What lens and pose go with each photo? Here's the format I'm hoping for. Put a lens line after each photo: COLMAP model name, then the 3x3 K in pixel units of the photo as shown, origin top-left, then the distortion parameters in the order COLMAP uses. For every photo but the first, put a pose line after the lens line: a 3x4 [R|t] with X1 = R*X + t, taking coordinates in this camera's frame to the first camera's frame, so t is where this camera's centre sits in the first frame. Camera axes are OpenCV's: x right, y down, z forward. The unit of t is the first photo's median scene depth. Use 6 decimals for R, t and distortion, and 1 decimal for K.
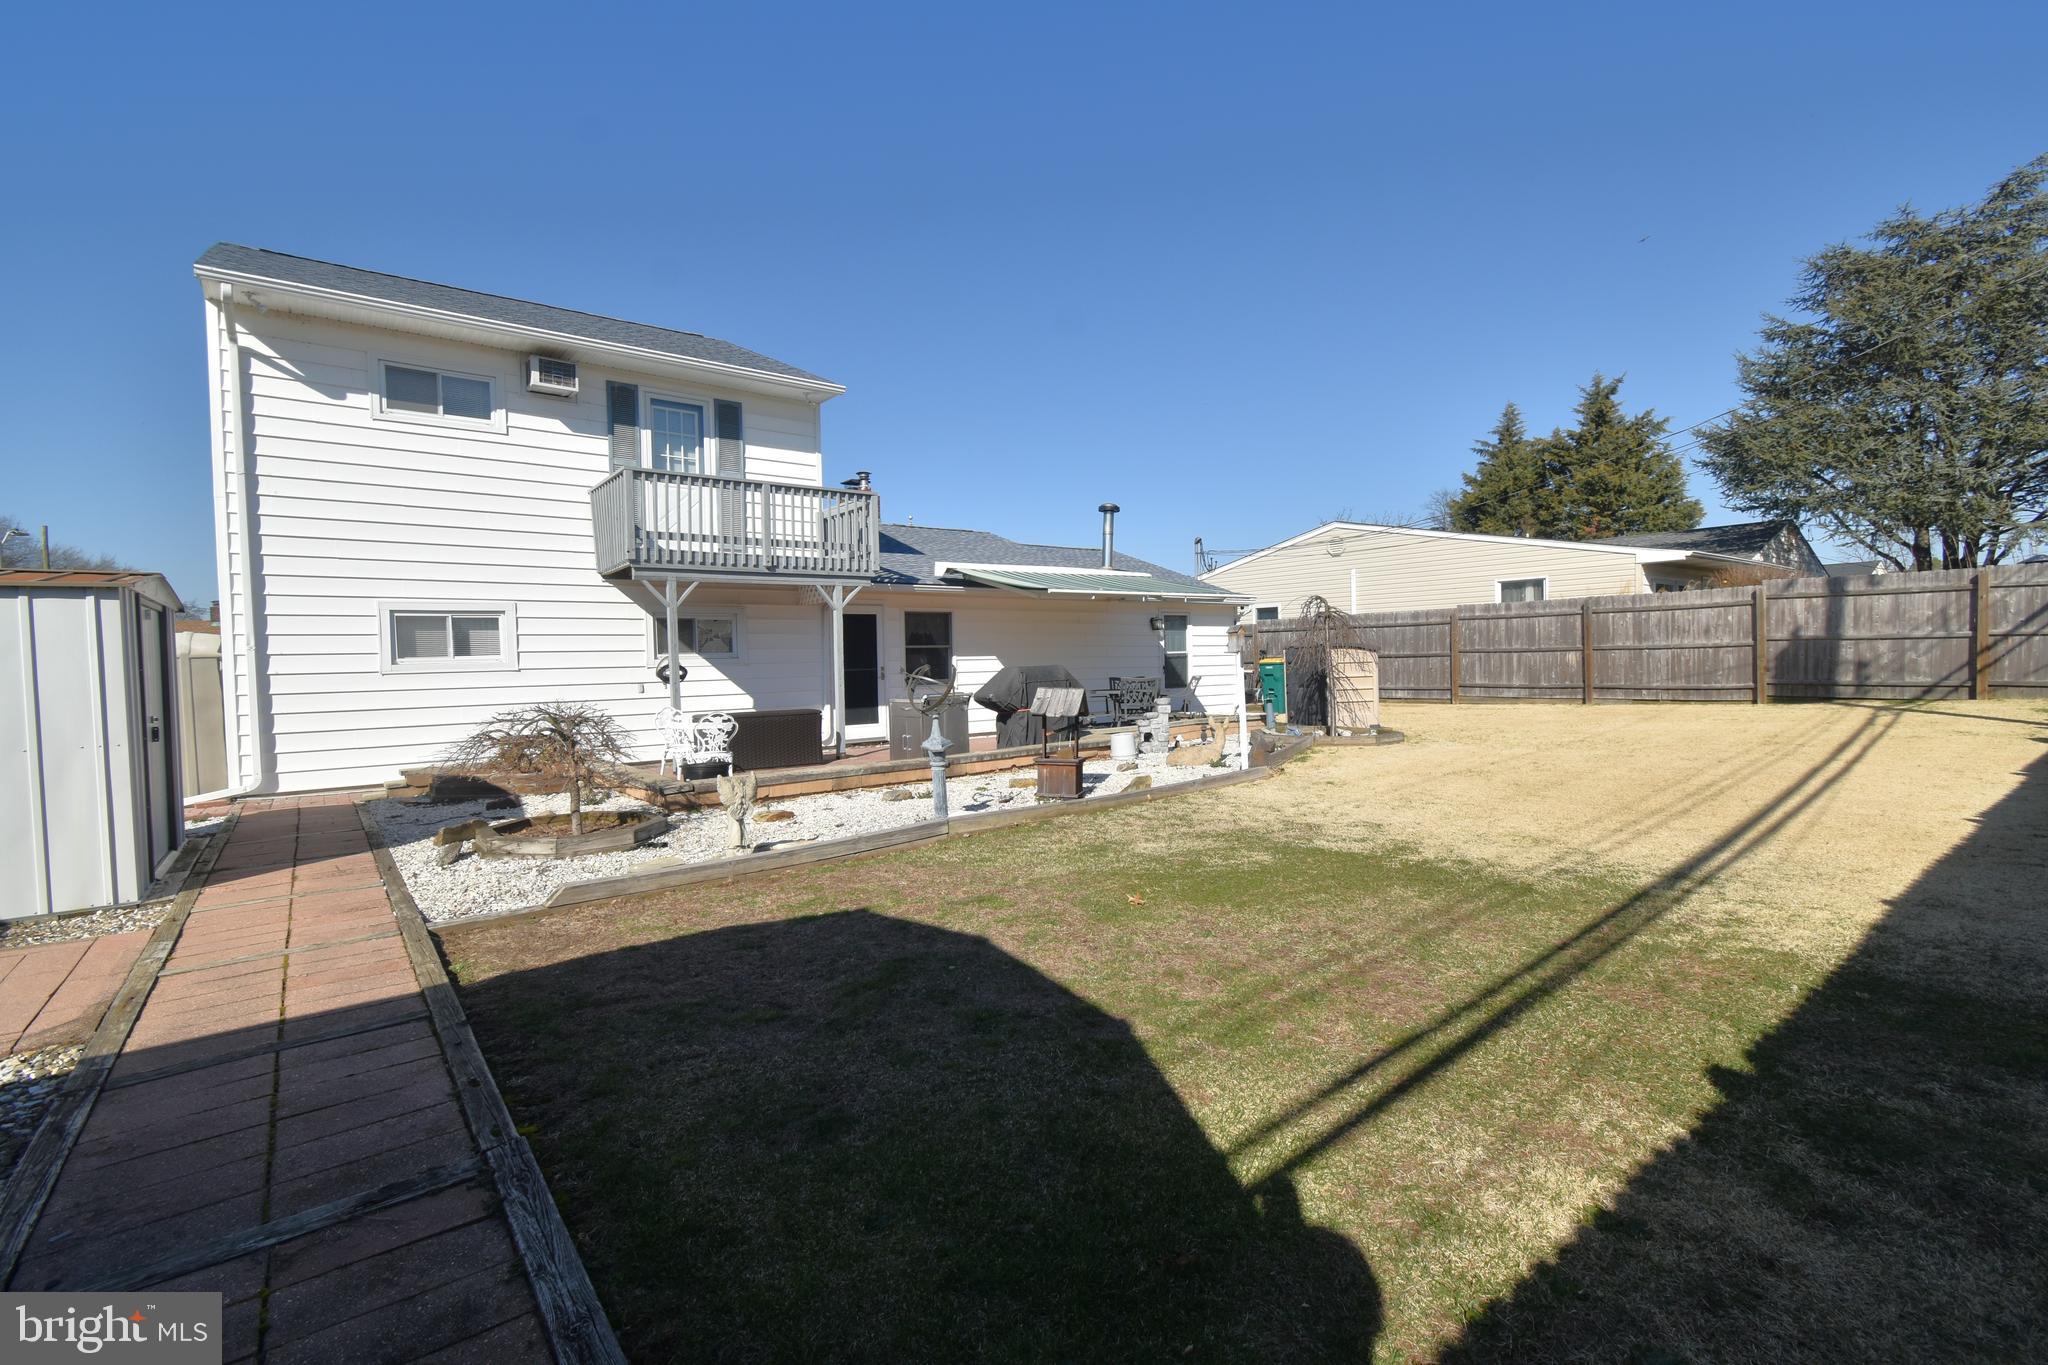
lens RADIAL K [[907.4, 0, 1024.0], [0, 907.4, 682.5], [0, 0, 1]] dist [0.013093, -0.004098]
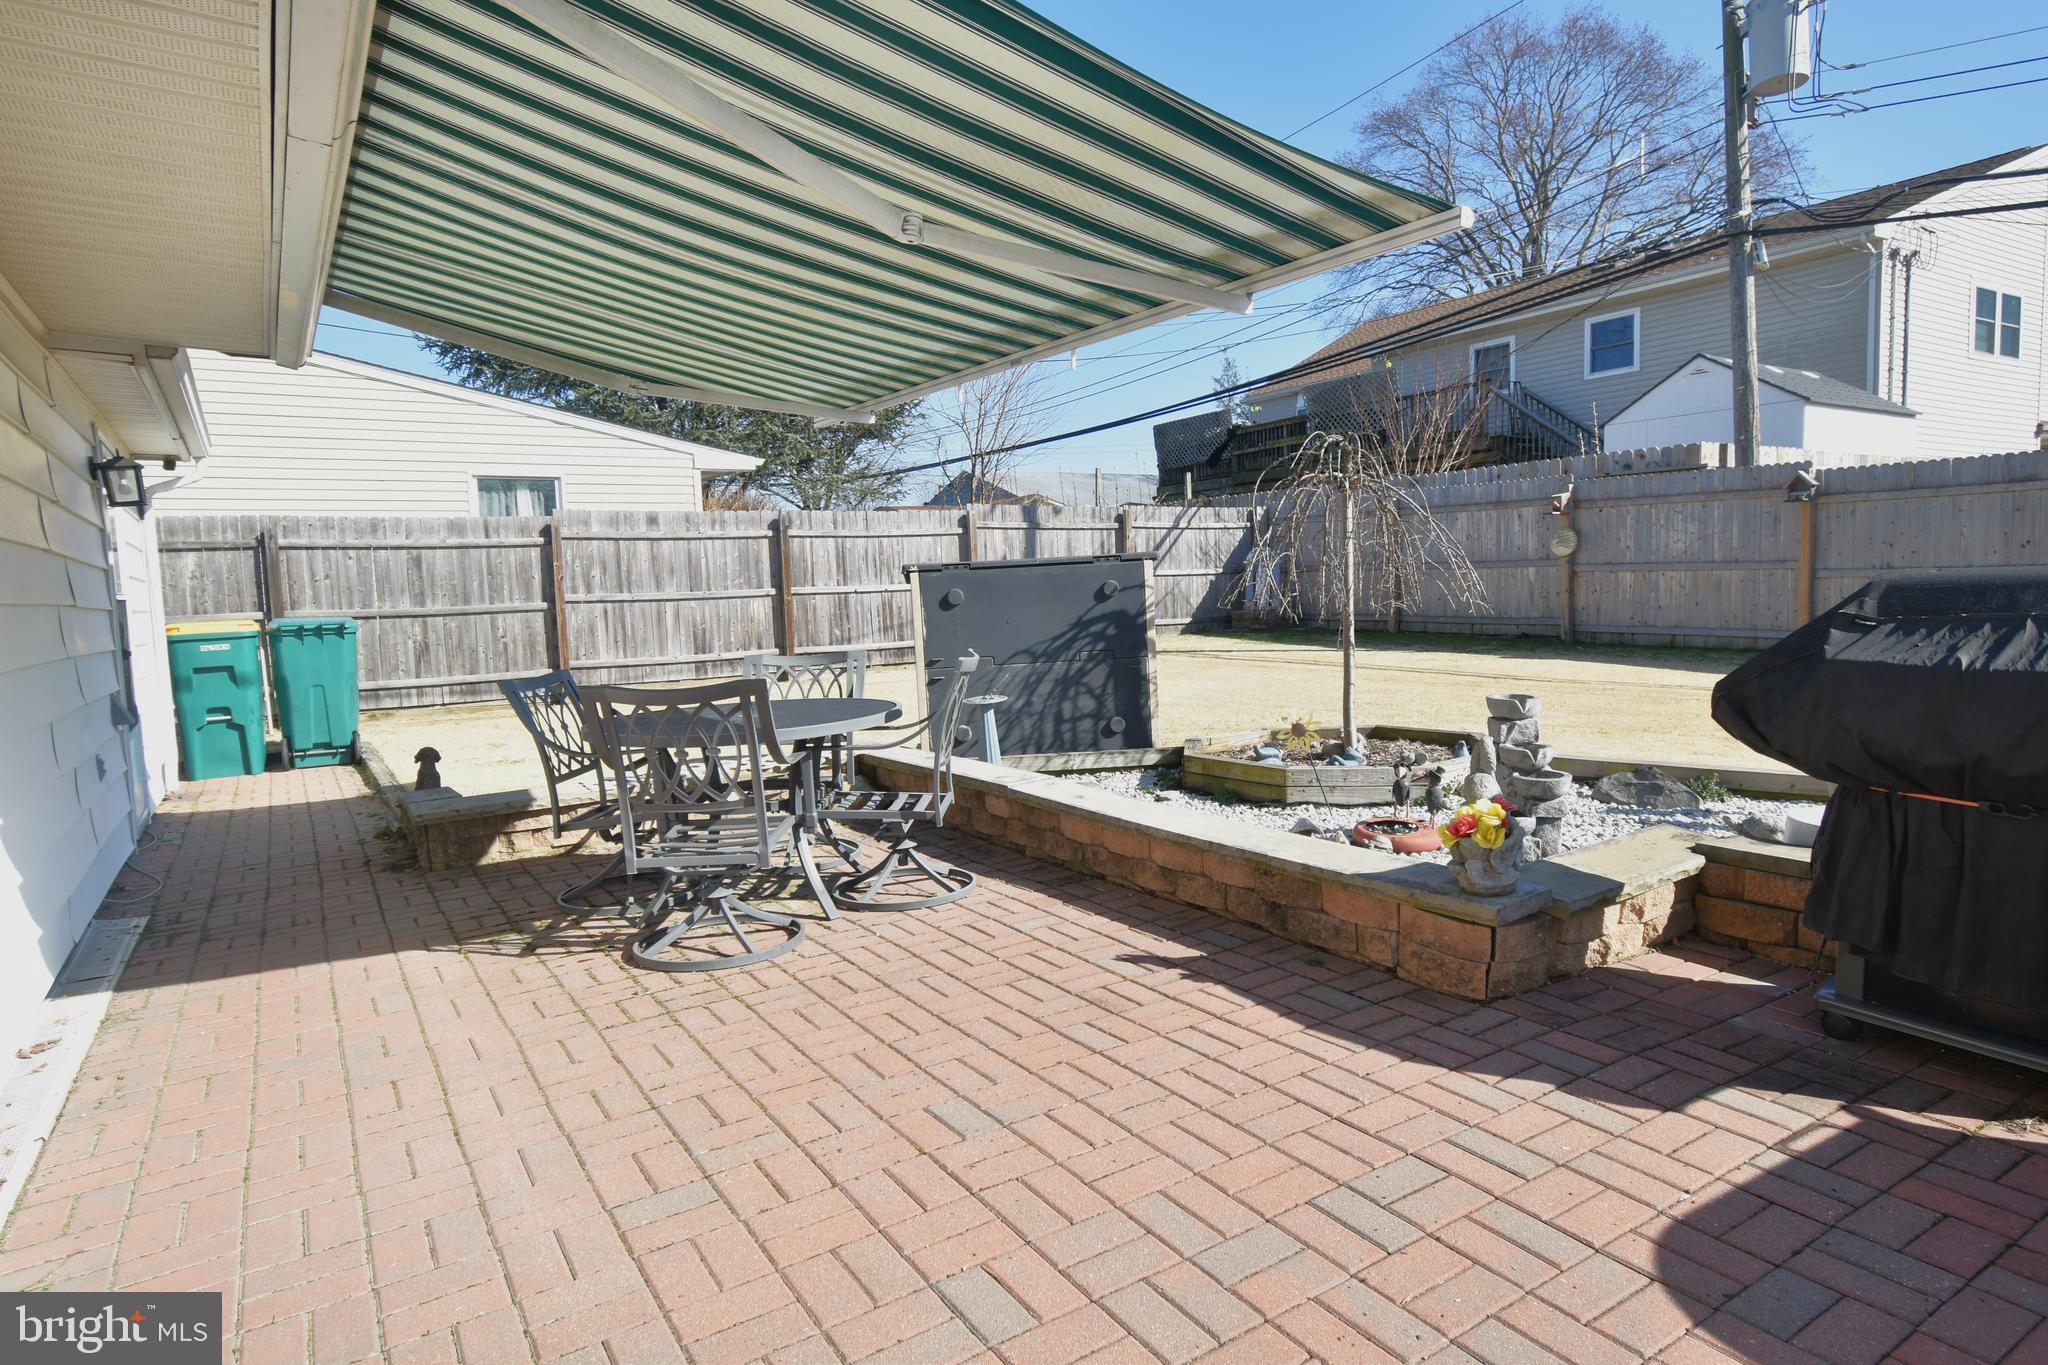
lens RADIAL K [[1191.2, 0, 1024.0], [0, 1191.2, 682.5], [0, 0, 1]] dist [-0.021461, -0.000573]
pose [[0.092690, -0.059651, 0.993907, -0.213999], [0.058955, 0.996781, 0.054325, -0.012463], [-0.993948, 0.053560, 0.095908, 0.904378]]
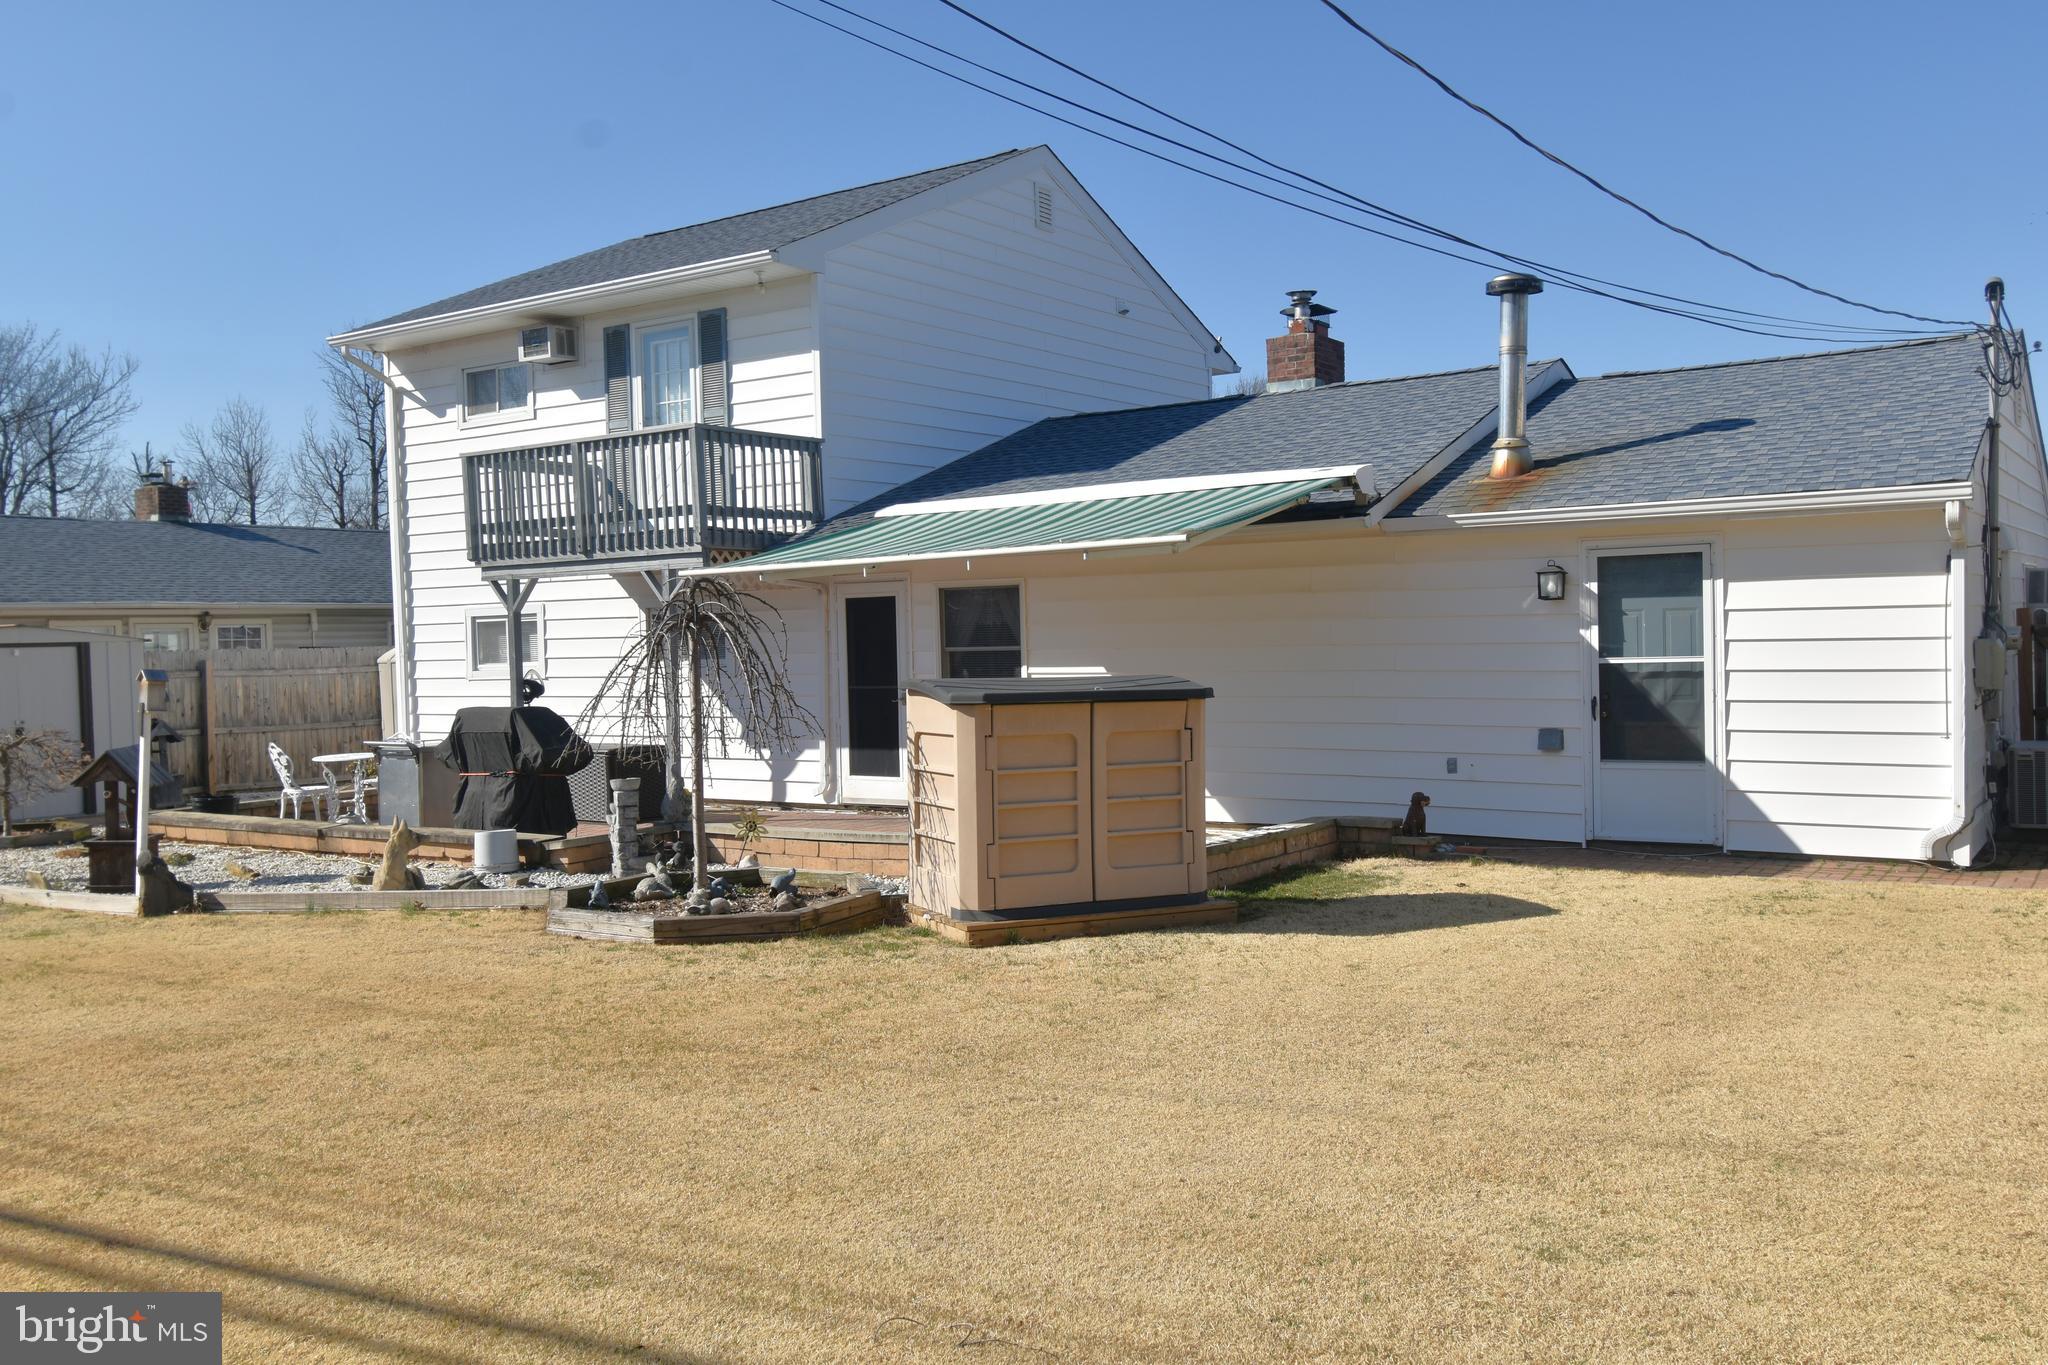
lens RADIAL K [[1791.5, 0, 960.7], [0, 1791.5, 682.5], [0, 0, 1]] dist [0.001699, -0.011081]
pose [[0.271889, 0.049275, -0.961066, 0.995040], [0.002045, 0.998656, 0.051781, -0.079609], [0.962327, -0.016044, 0.271423, 0.719599]]
